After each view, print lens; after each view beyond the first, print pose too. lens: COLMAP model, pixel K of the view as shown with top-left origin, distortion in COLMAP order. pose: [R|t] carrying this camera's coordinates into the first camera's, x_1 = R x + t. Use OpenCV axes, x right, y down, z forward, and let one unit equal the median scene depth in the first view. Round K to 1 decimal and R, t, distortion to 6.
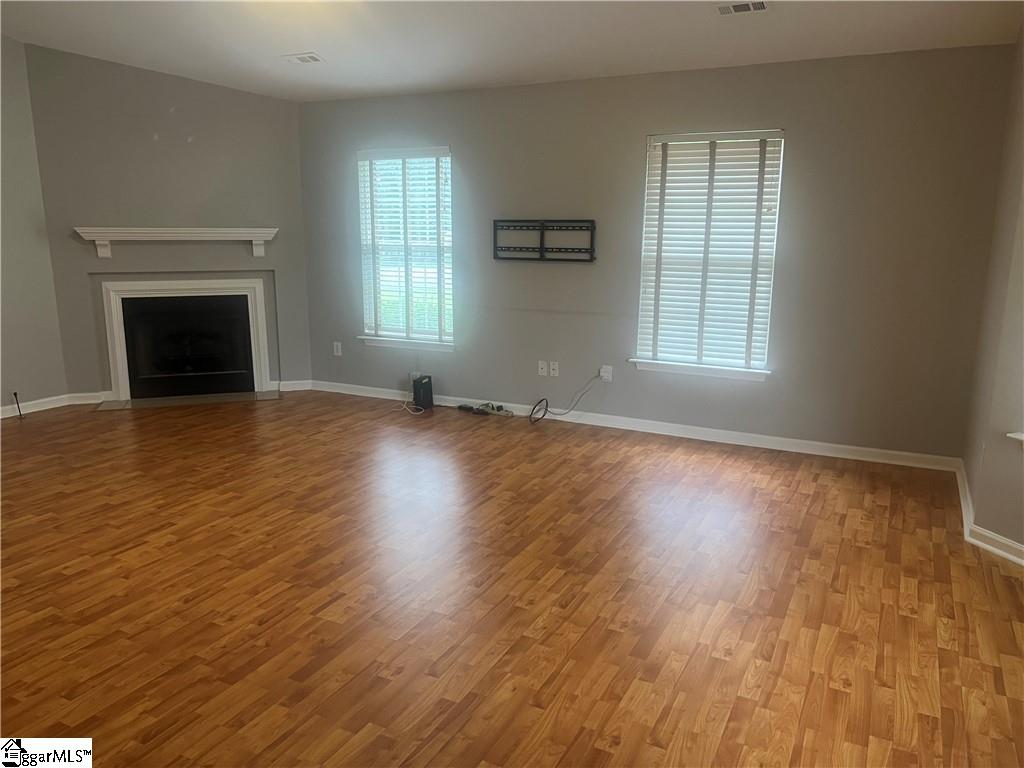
lens RADIAL K [[768.0, 0, 512.0], [0, 768.0, 384.0], [0, 0, 1]] dist [0.105276, -0.162358]
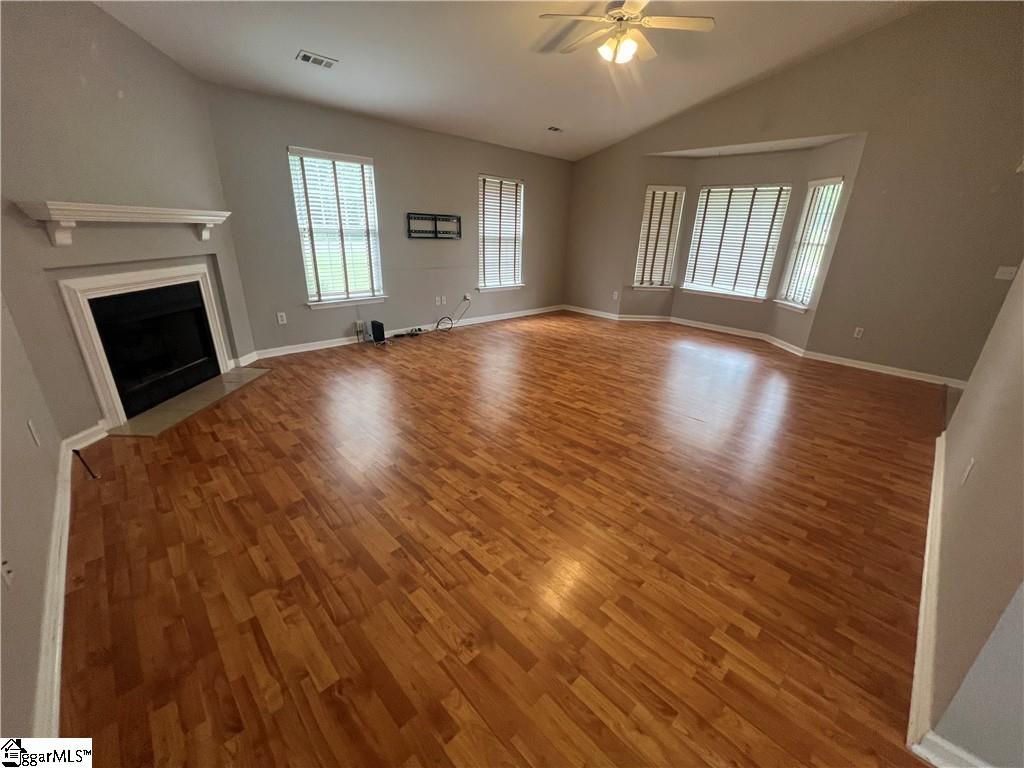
lens RADIAL K [[413.0, 0, 513.8], [0, 413.0, 383.3], [0, 0, 1]] dist [0.000380, 0.000396]
pose [[0.319981, -0.326272, 0.889471, -0.881905], [0.160442, 0.943932, 0.288532, -0.095395], [-0.933740, 0.050384, 0.354388, 0.536032]]
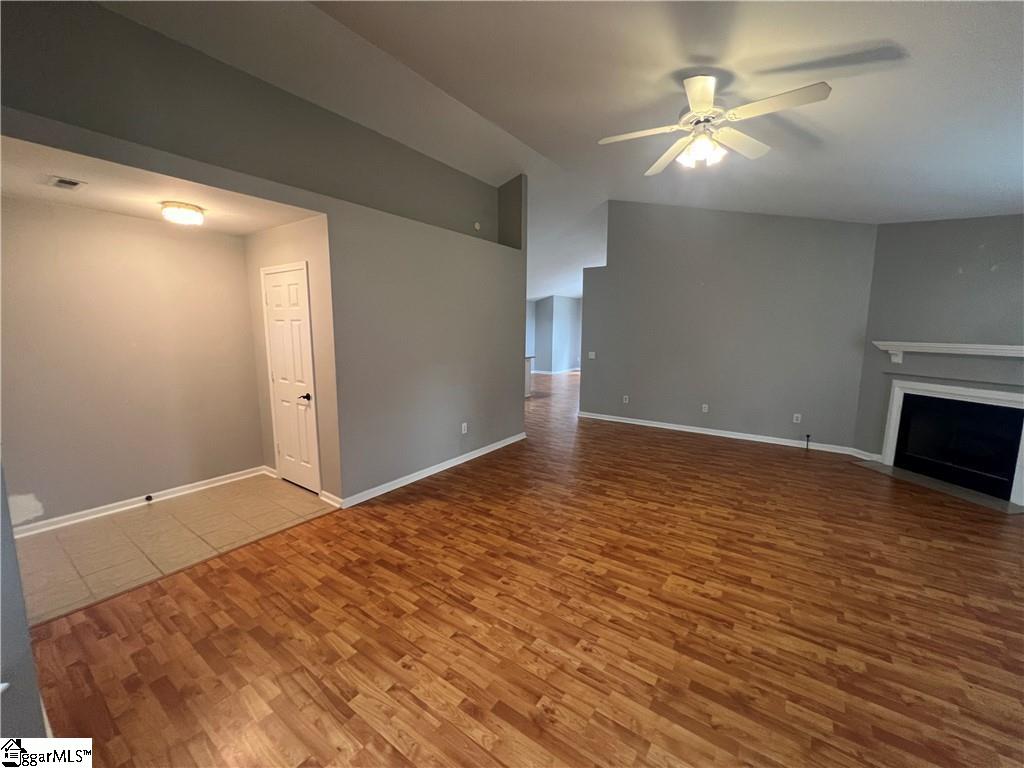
lens RADIAL K [[407.2, 0, 516.0], [0, 407.2, 388.9], [0, 0, 1]] dist [0.009581, 0.000000]
pose [[-0.138991, 0.141380, -0.980150, 0.346209], [-0.205851, 0.964012, 0.168243, -0.114331], [0.968662, 0.225149, -0.104886, 0.482713]]
